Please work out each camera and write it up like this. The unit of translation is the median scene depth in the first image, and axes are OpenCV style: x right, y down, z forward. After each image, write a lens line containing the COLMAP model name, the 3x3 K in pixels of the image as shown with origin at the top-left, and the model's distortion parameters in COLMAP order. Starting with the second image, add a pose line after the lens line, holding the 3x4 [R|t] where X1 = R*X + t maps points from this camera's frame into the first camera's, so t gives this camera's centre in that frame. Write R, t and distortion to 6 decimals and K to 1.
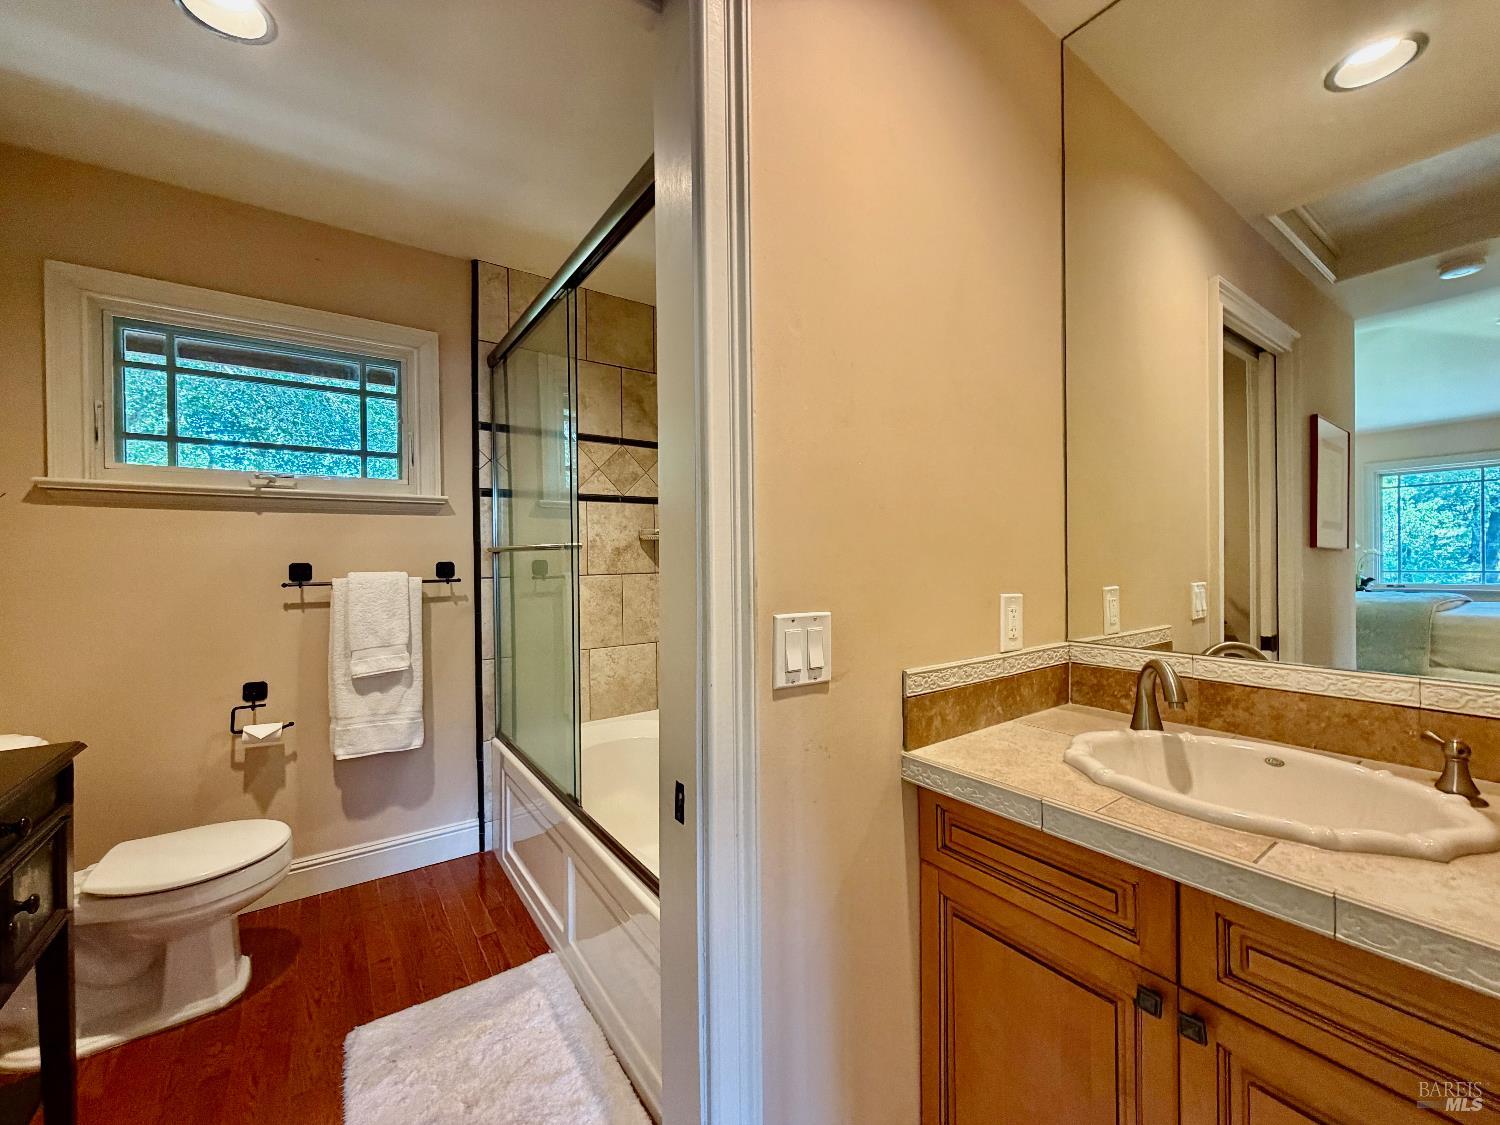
lens RADIAL K [[603.5, 0, 751.1], [0, 603.5, 561.1], [0, 0, 1]] dist [0.000290, 0.000038]
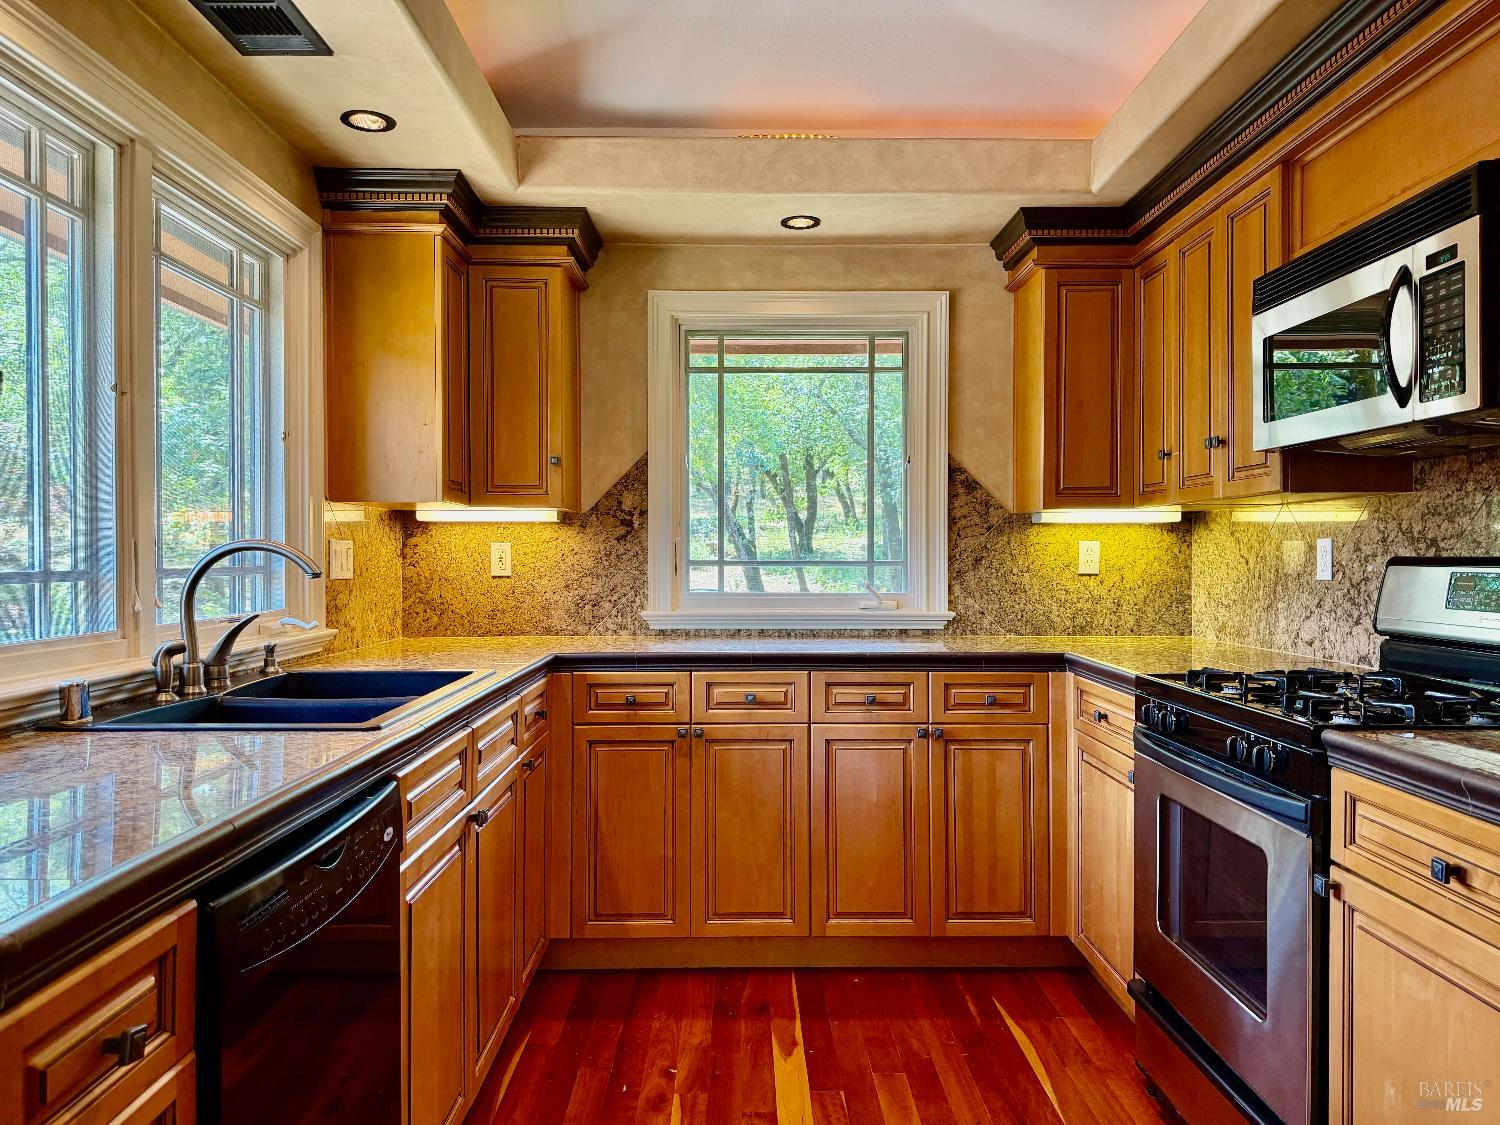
lens RADIAL K [[1045.8, 0, 744.9], [0, 1045.8, 560.2], [0, 0, 1]] dist [0.001627, -0.001229]
pose [[0.816861, 0.011491, -0.576720, 0.154531], [-0.007770, 0.999930, 0.008919, 0.004709], [0.576782, -0.002804, 0.816893, -0.500986]]
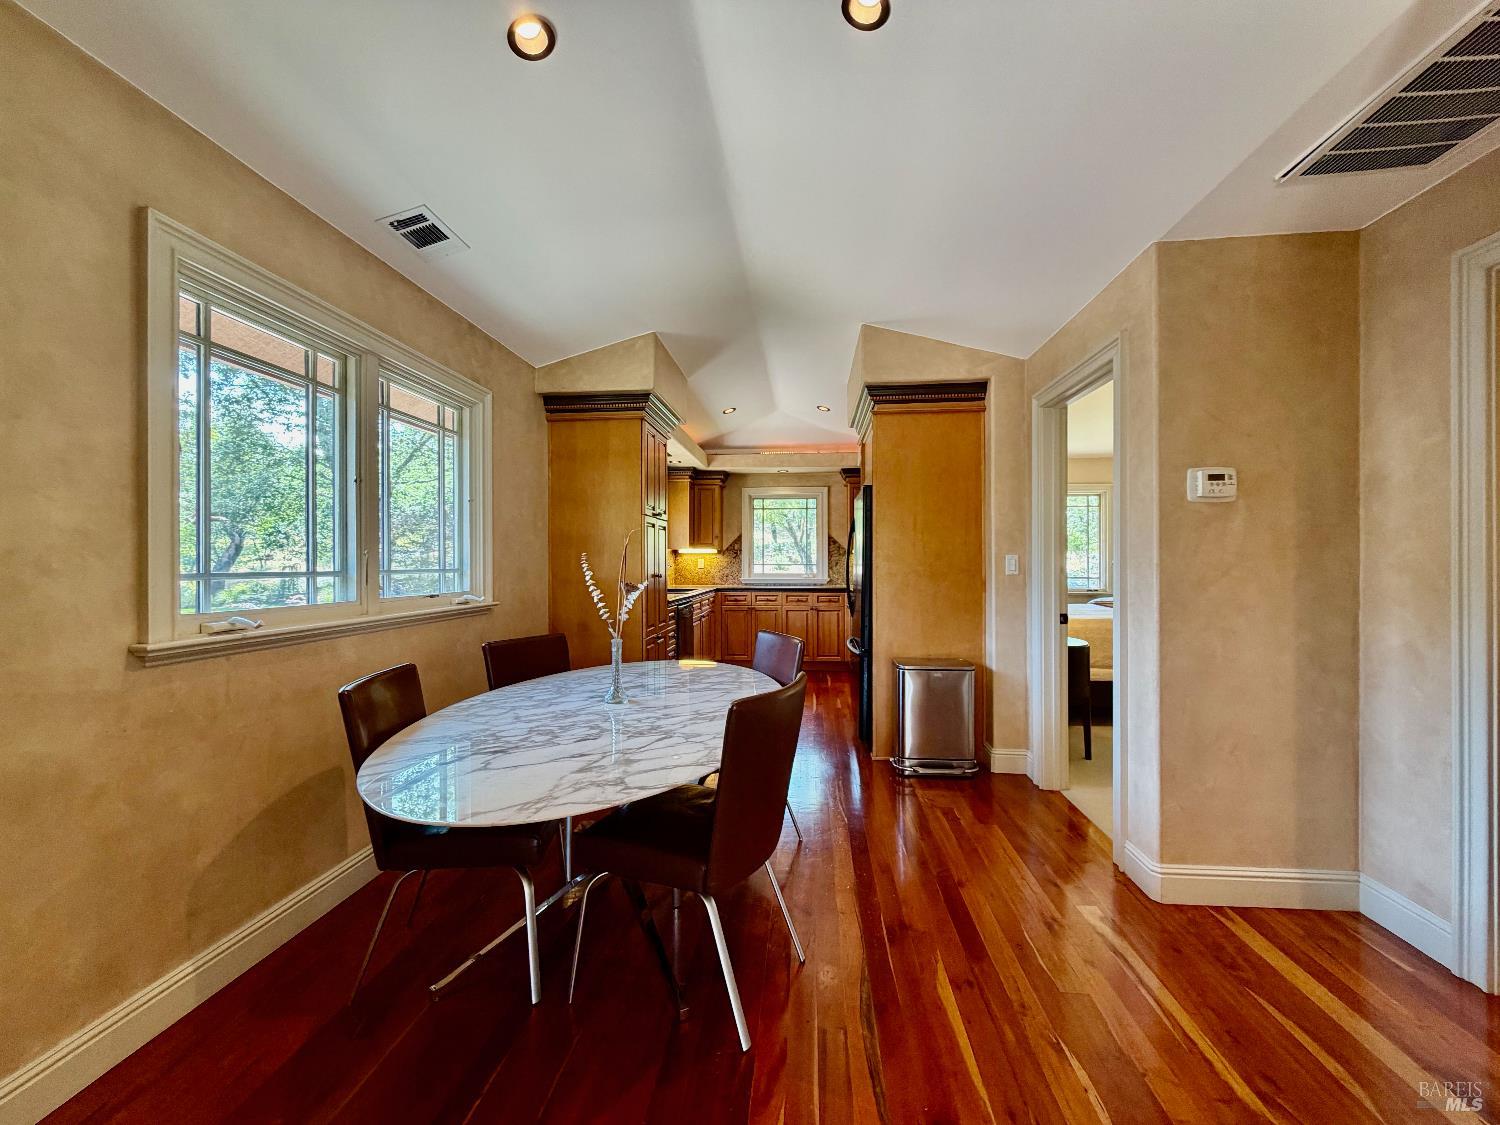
lens RADIAL K [[603.5, 0, 753.5], [0, 603.5, 562.6], [0, 0, 1]] dist [0.000290, 0.000038]
pose [[0.755567, 0.007498, -0.655028, 1.471695], [-0.008314, 0.999964, 0.001856, 0.009769], [0.655018, 0.004043, 0.755602, -1.889213]]
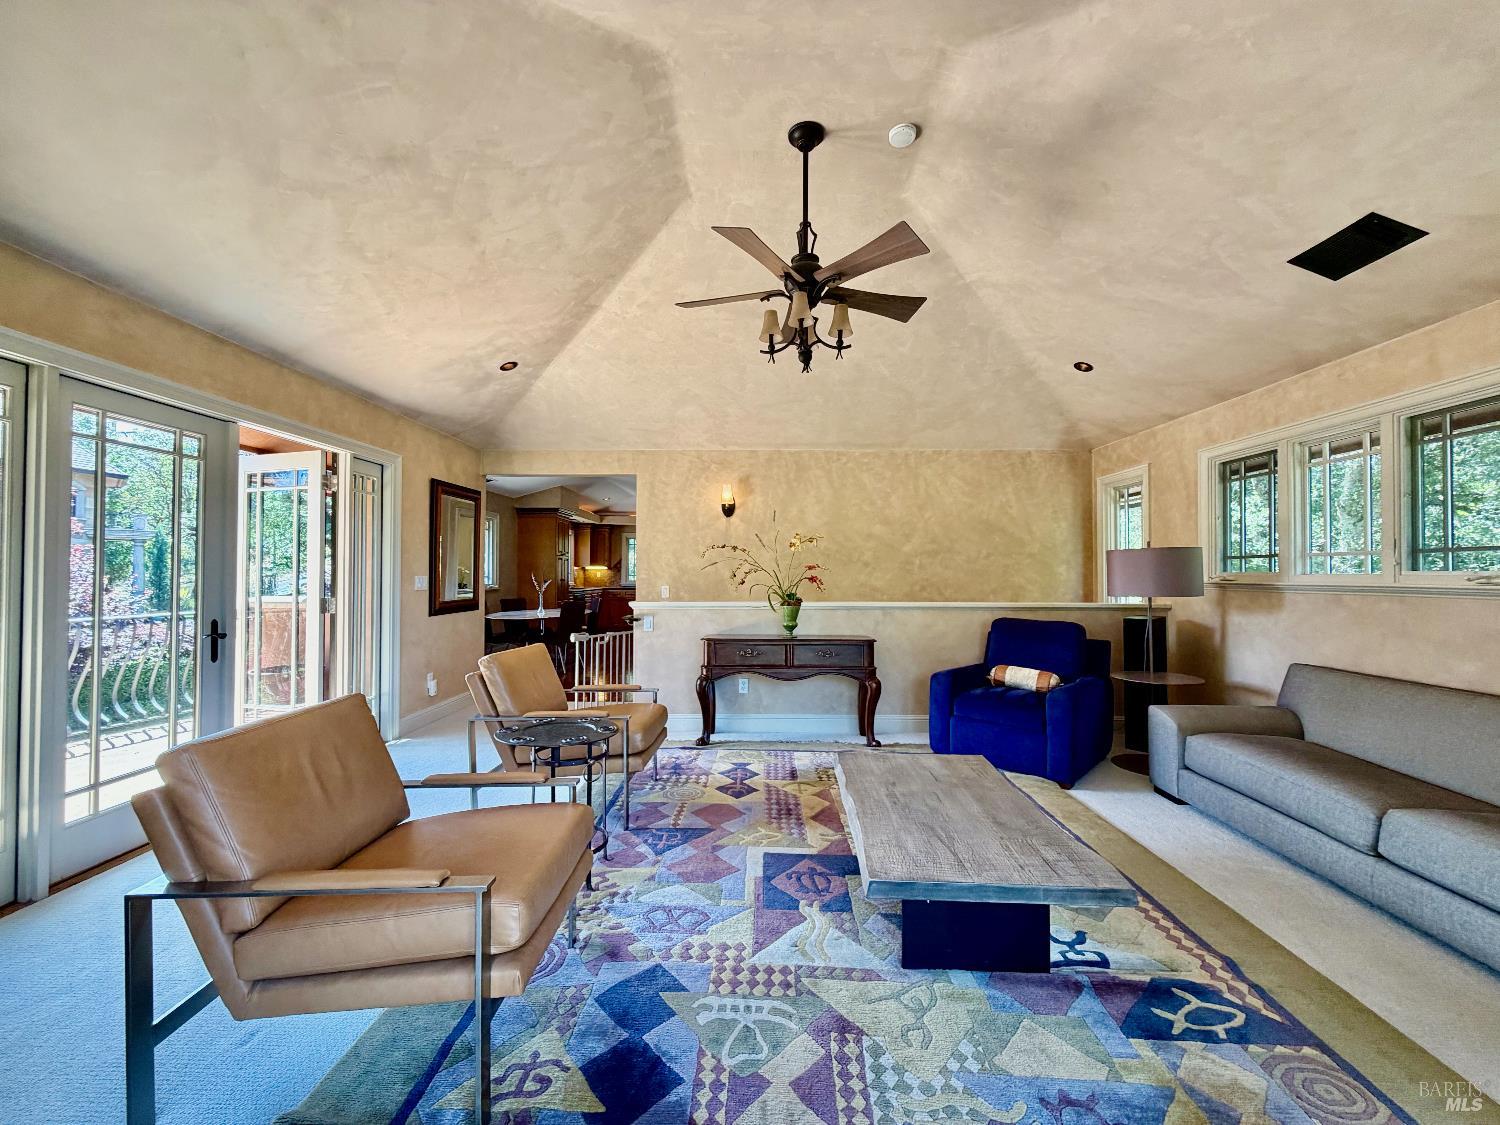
lens RADIAL K [[603.5, 0, 751.3], [0, 603.5, 566.2], [0, 0, 1]] dist [0.000290, 0.000038]
pose [[0.802240, 0.000546, -0.597001, 4.180301], [-0.010936, 0.999845, -0.013781, 0.001360], [0.596901, 0.017585, 0.802122, -3.673177]]
